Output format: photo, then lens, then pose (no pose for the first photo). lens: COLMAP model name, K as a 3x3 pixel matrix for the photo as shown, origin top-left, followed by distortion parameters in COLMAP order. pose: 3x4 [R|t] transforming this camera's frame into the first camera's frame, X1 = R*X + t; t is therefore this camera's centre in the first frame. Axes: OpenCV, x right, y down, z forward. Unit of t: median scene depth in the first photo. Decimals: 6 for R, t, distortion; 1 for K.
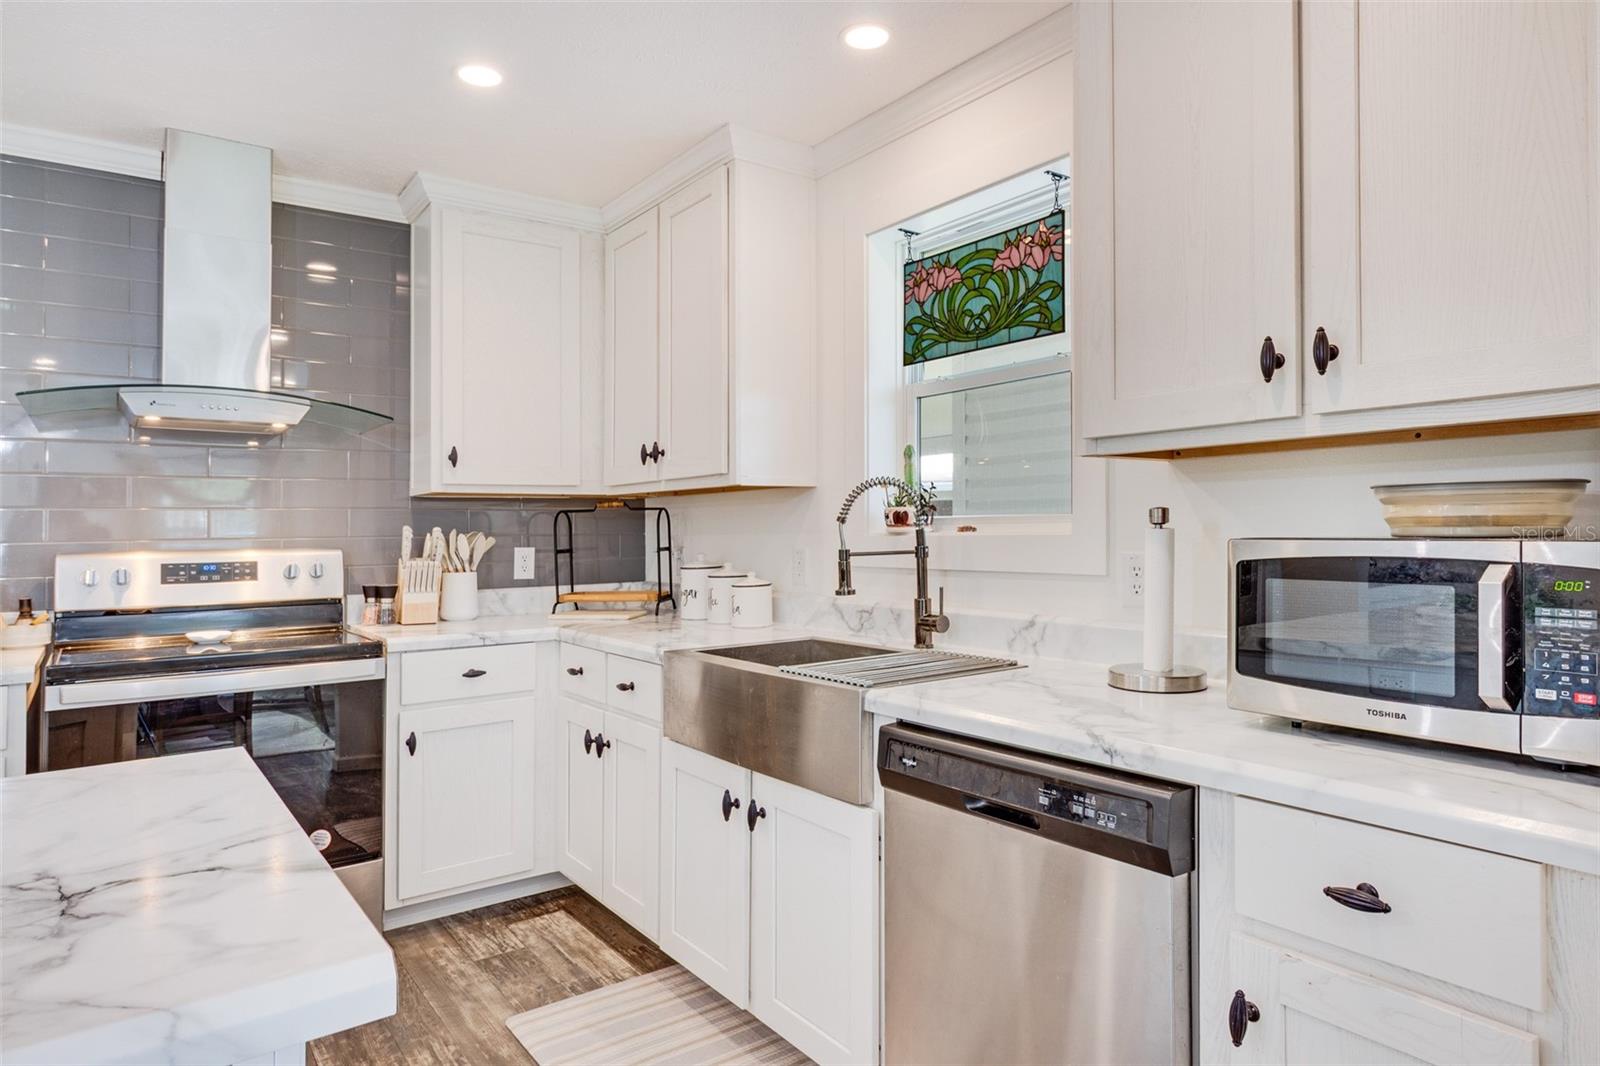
lens RADIAL K [[948.1, 0, 818.0], [0, 948.1, 515.3], [0, 0, 1]] dist [0.012851, 0.000219]
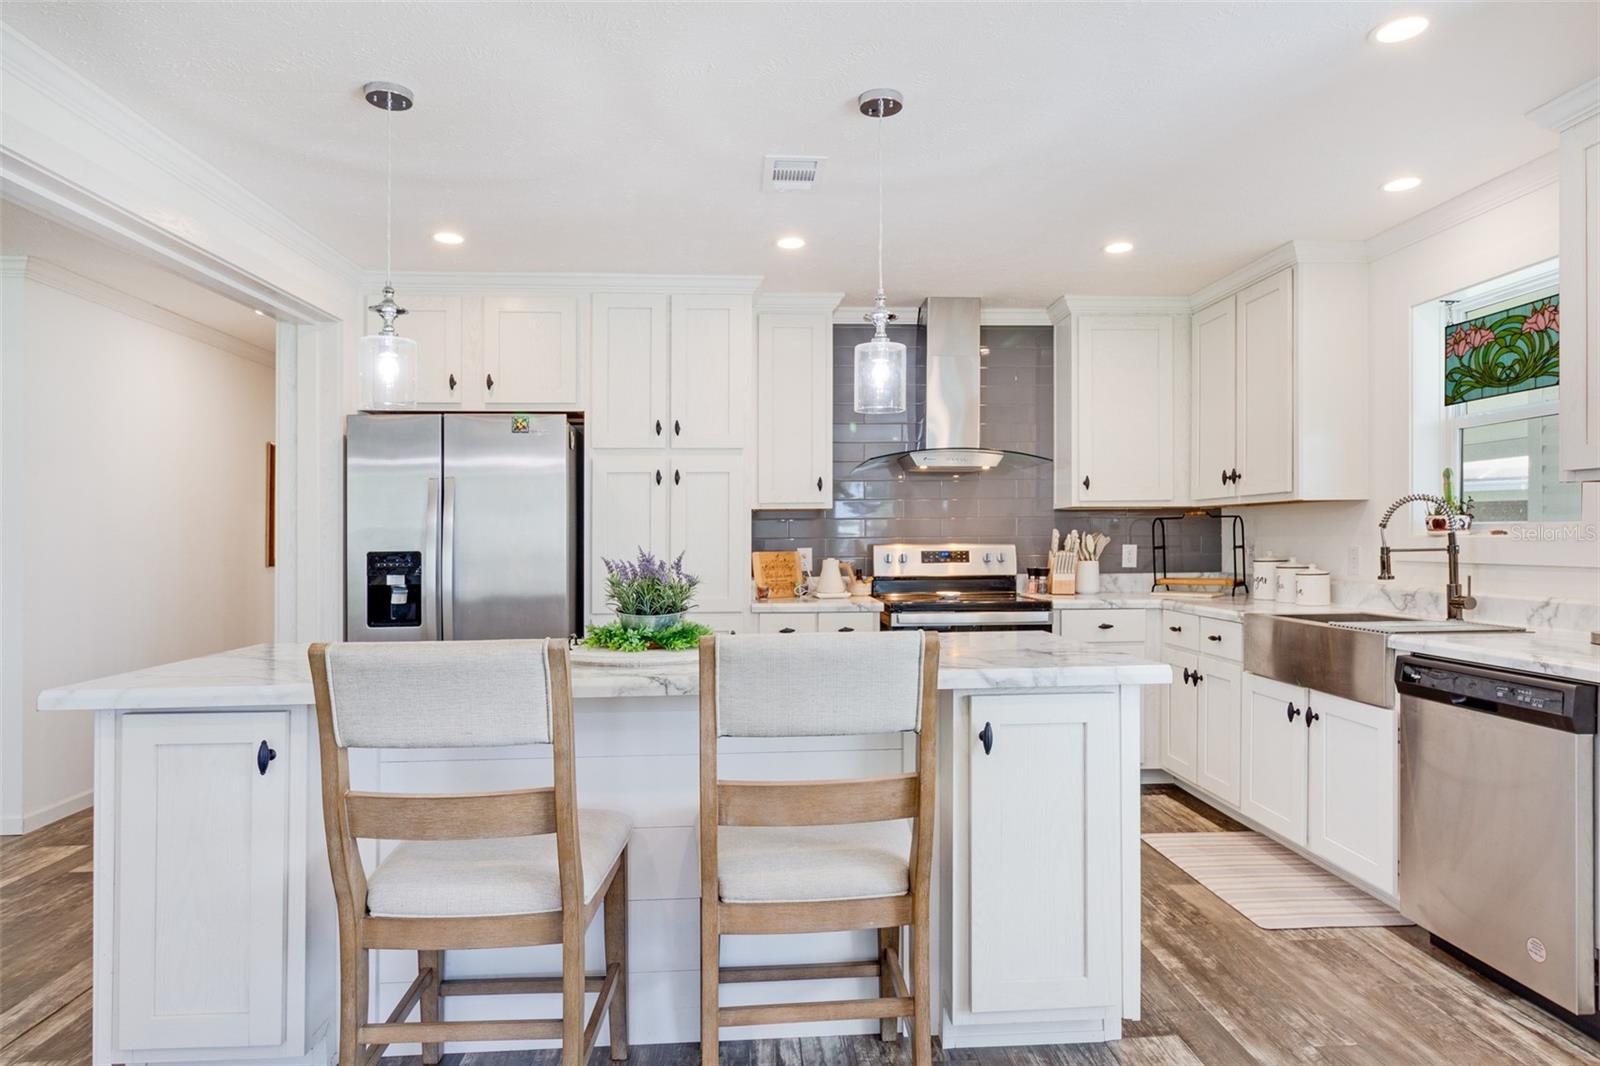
lens RADIAL K [[941.3, 0, 808.4], [0, 941.3, 529.3], [0, 0, 1]] dist [-0.004734, 0.003318]
pose [[0.839974, 0.001893, -0.542624, 0.058433], [0.004795, 0.999929, 0.010911, -0.008066], [0.542606, -0.011766, 0.839905, -0.554707]]
